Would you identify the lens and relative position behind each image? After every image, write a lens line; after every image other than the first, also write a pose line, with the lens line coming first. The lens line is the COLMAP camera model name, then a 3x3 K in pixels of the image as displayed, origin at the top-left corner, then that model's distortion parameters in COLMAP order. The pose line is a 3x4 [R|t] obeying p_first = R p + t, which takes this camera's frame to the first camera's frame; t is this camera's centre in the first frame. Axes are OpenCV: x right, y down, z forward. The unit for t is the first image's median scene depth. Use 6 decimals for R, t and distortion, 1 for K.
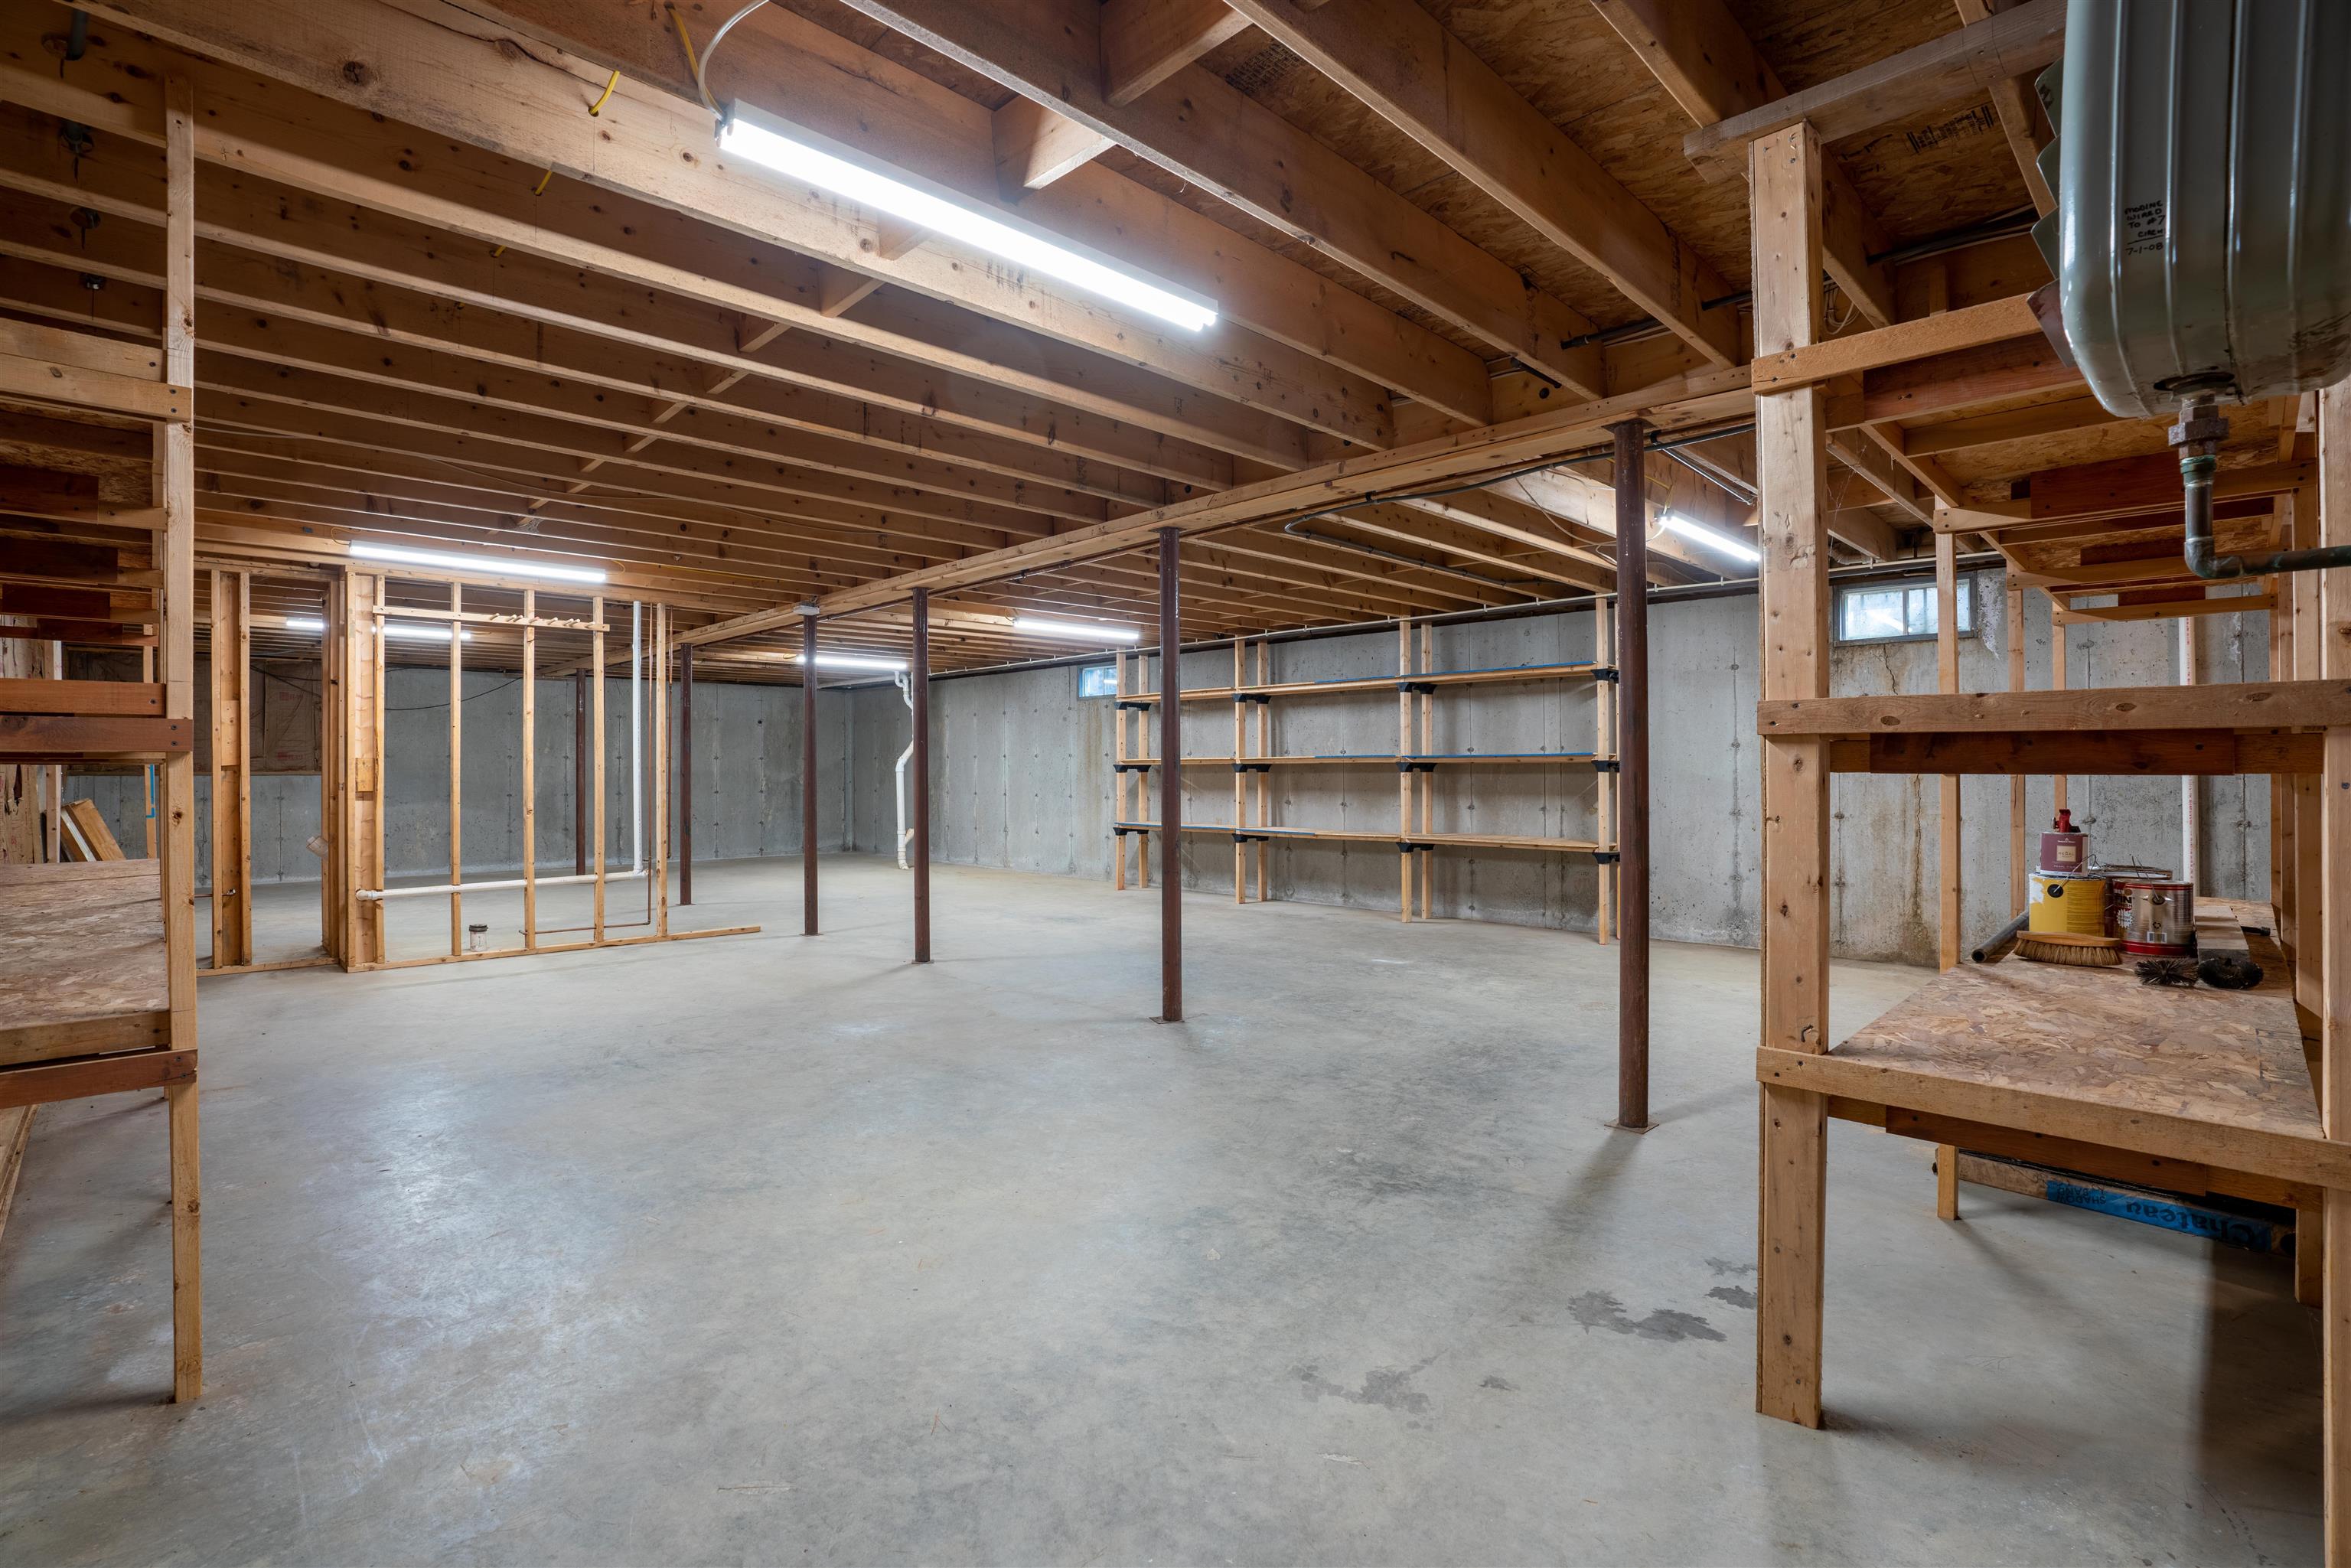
lens RADIAL K [[1101.4, 0, 1175.4], [0, 1101.4, 758.8], [0, 0, 1]] dist [-0.061199, 0.022101]
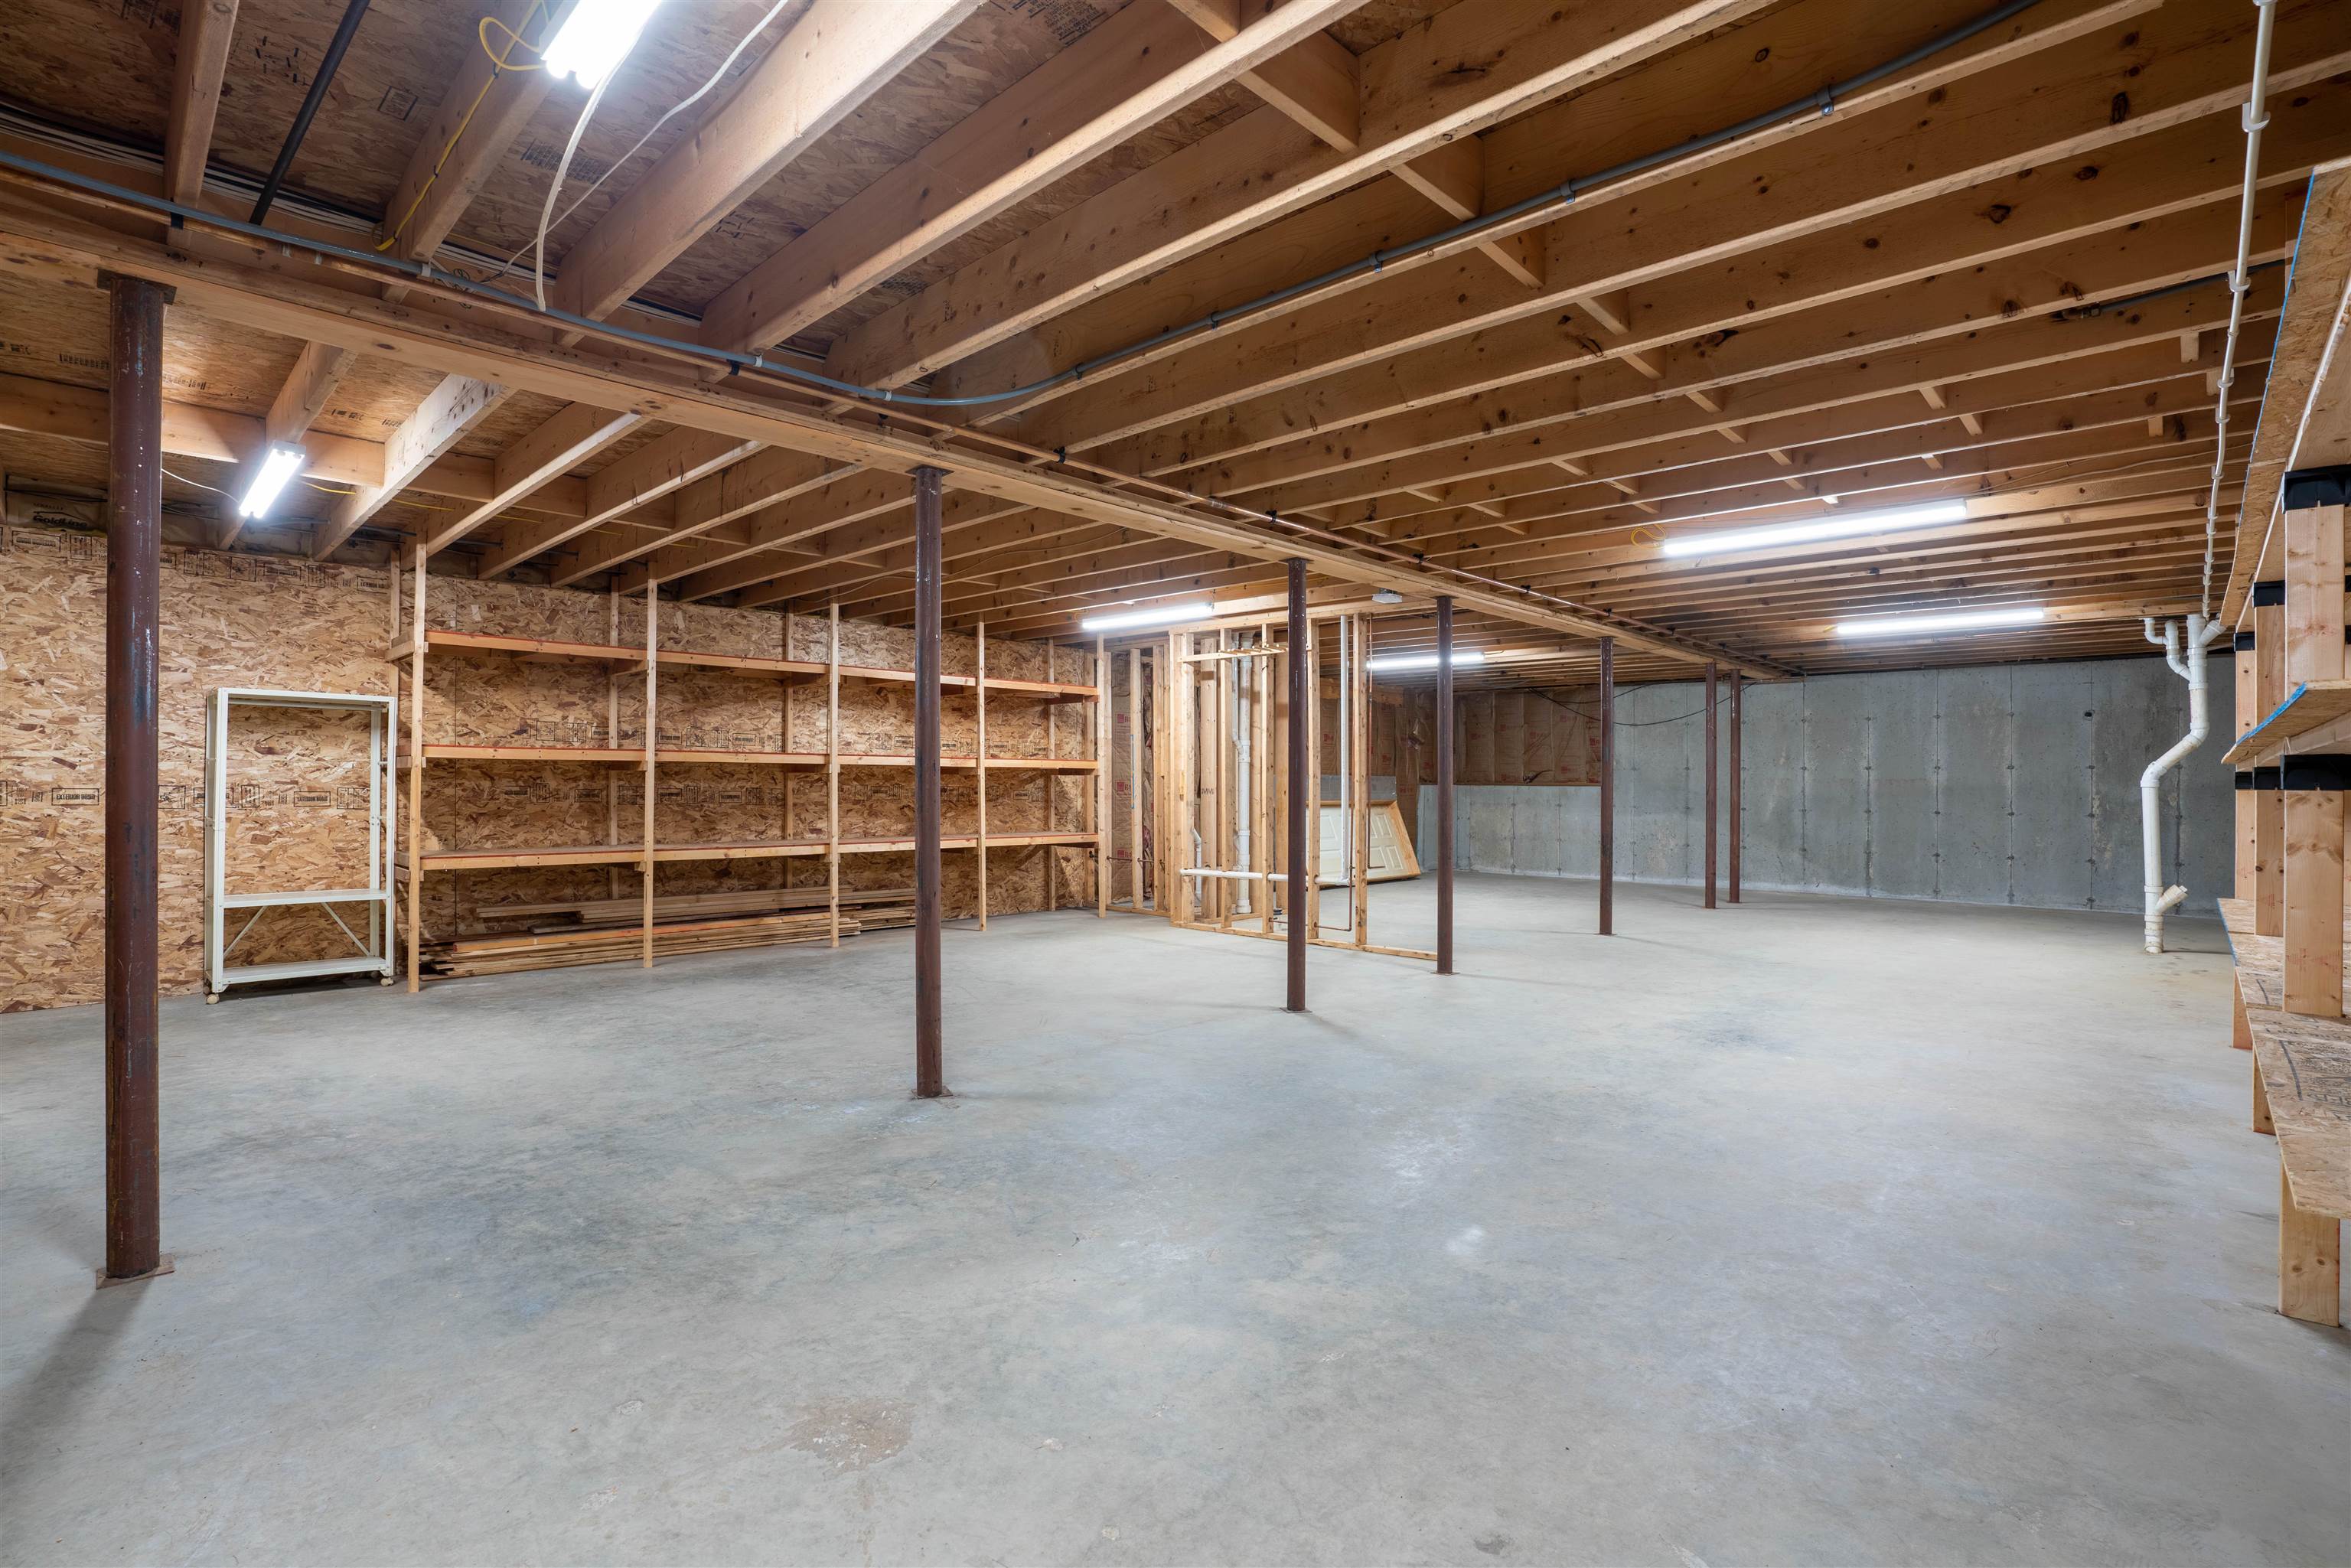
lens RADIAL K [[1101.4, 0, 1175.4], [0, 1101.4, 758.8], [0, 0, 1]] dist [-0.061199, 0.022101]
pose [[0.025425, -0.018583, -0.999504, 0.970820], [0.003832, 0.999822, -0.018491, 0.015853], [0.999669, -0.003360, 0.025492, 1.424056]]
